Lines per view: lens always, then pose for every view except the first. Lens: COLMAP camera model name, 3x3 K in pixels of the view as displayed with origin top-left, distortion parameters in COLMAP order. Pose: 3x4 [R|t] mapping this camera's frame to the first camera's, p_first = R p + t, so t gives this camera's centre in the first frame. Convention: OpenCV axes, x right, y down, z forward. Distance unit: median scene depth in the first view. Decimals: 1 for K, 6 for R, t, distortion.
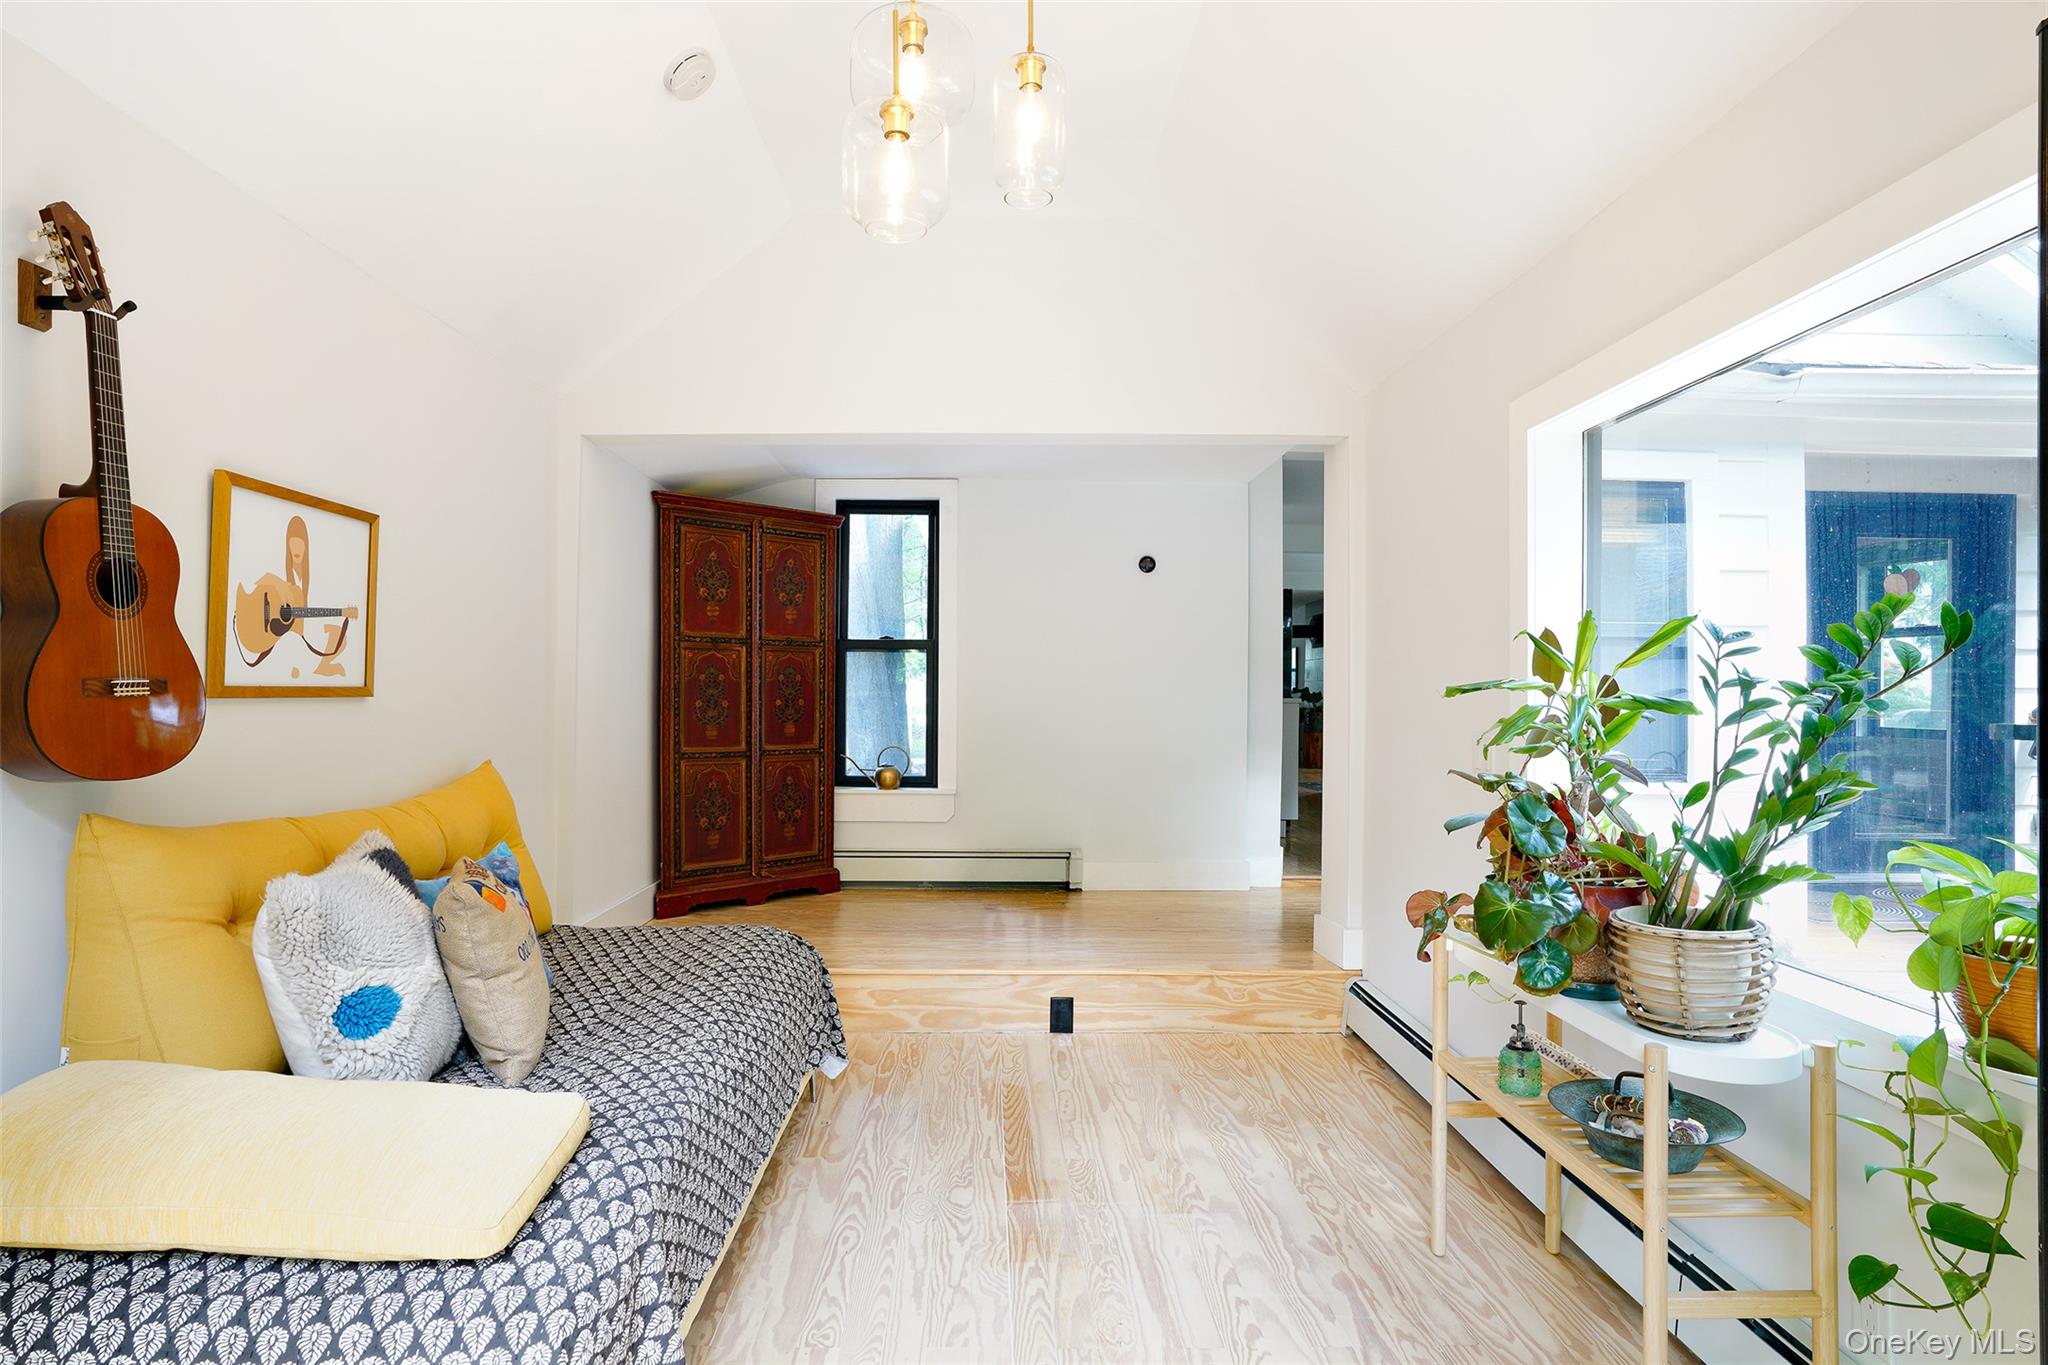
lens RADIAL K [[1090.7, 0, 977.7], [0, 1090.7, 682.0], [0, 0, 1]] dist [-0.048063, 0.000990]
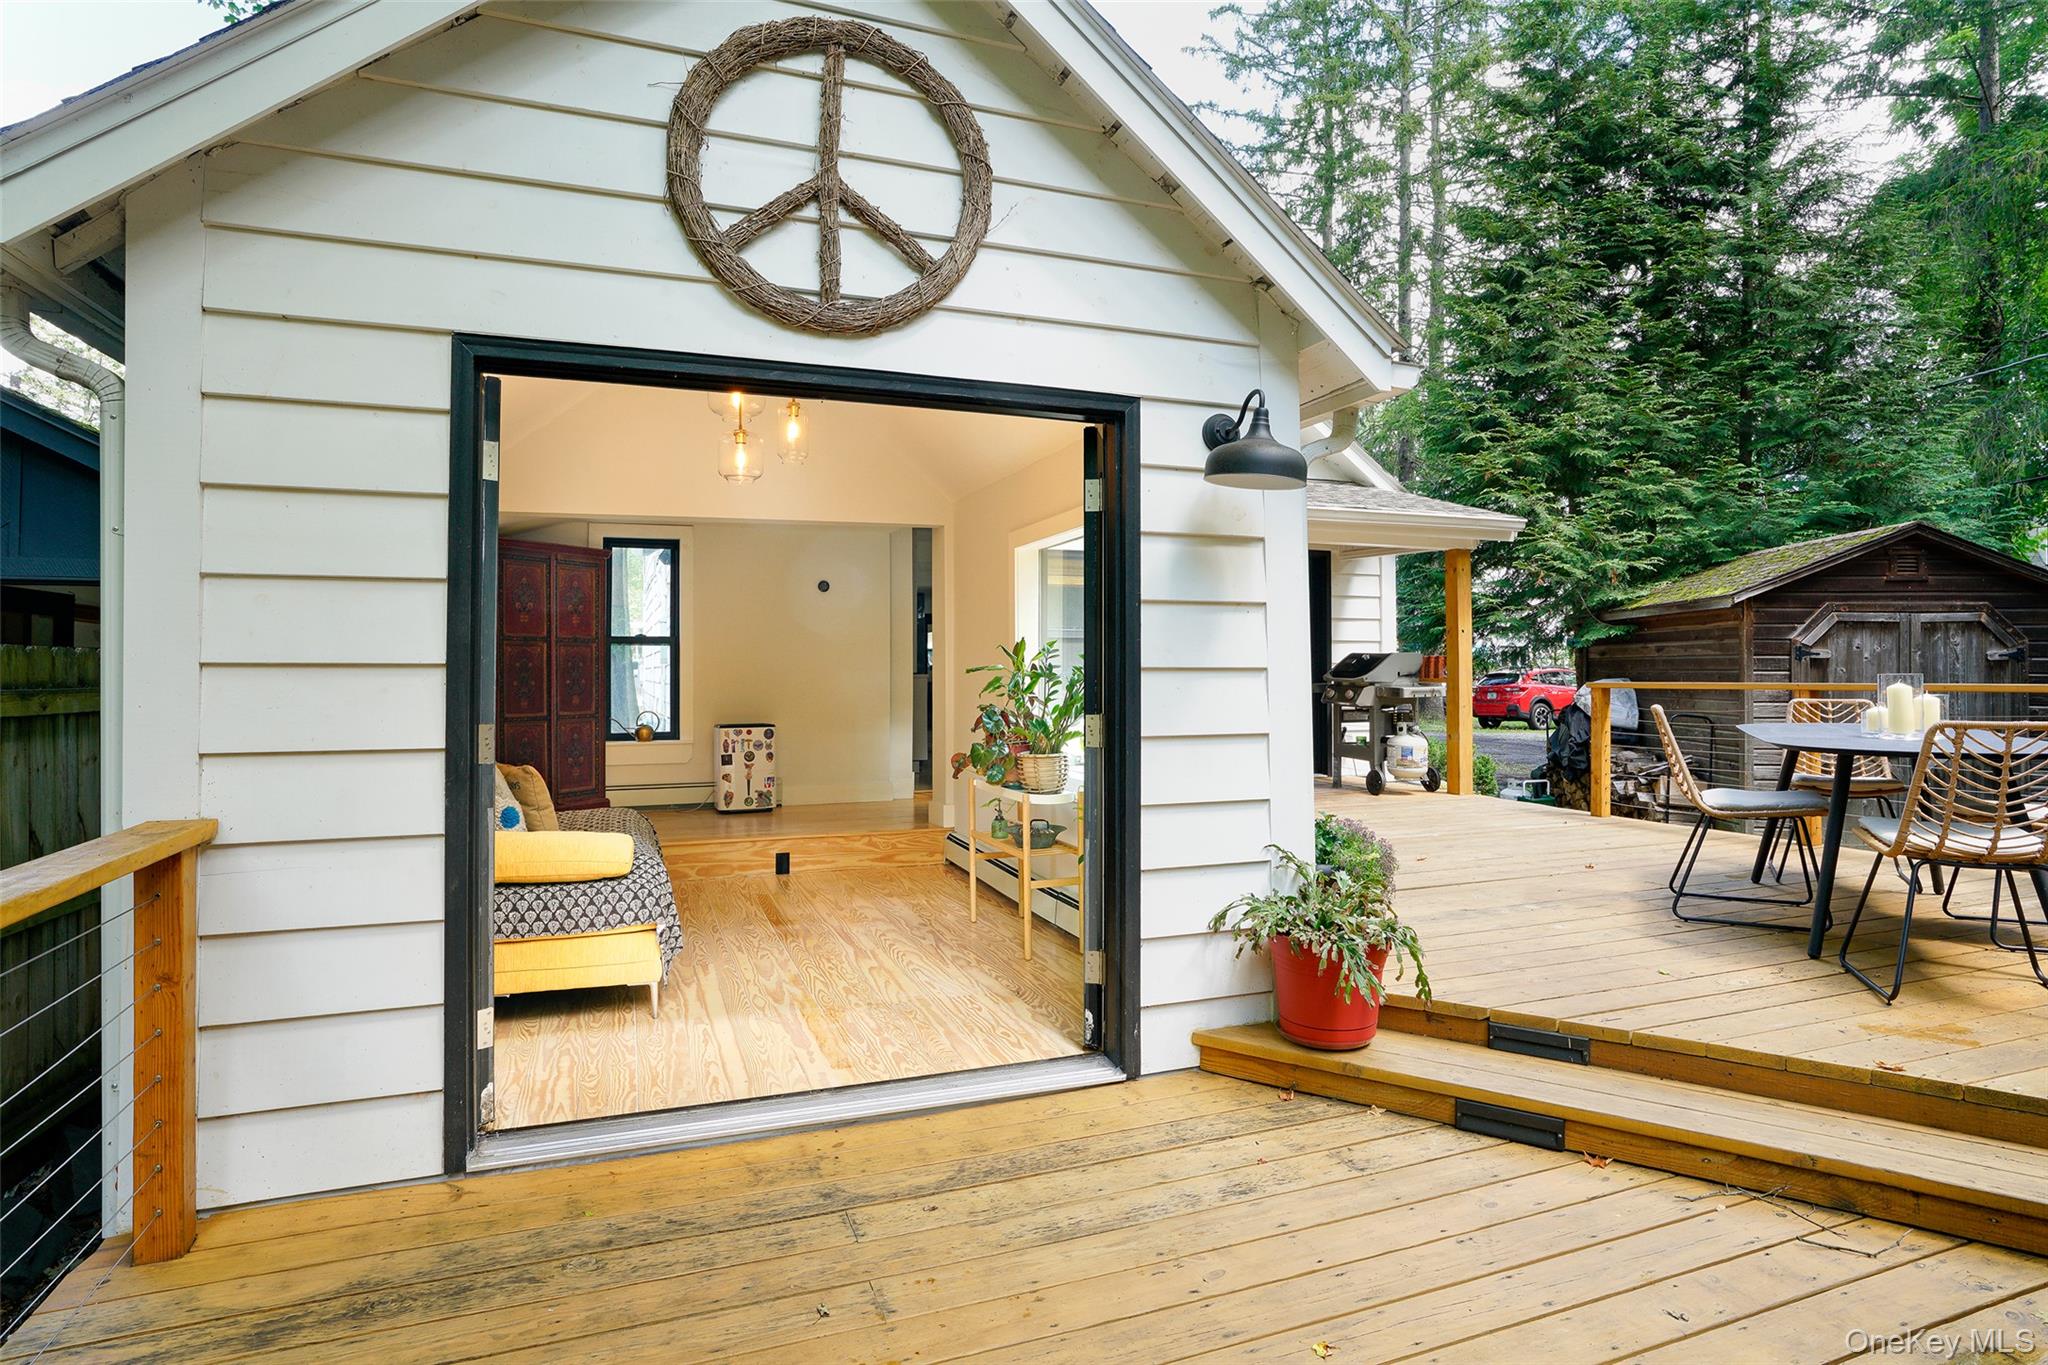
lens RADIAL K [[1090.7, 0, 1028.5], [0, 1090.7, 672.3], [0, 0, 1]] dist [-0.048063, 0.000990]
pose [[0.934916, -0.011086, 0.354697, -0.136763], [0.007022, 0.999894, 0.012741, -0.008522], [-0.354801, -0.009421, 0.934894, -0.605586]]
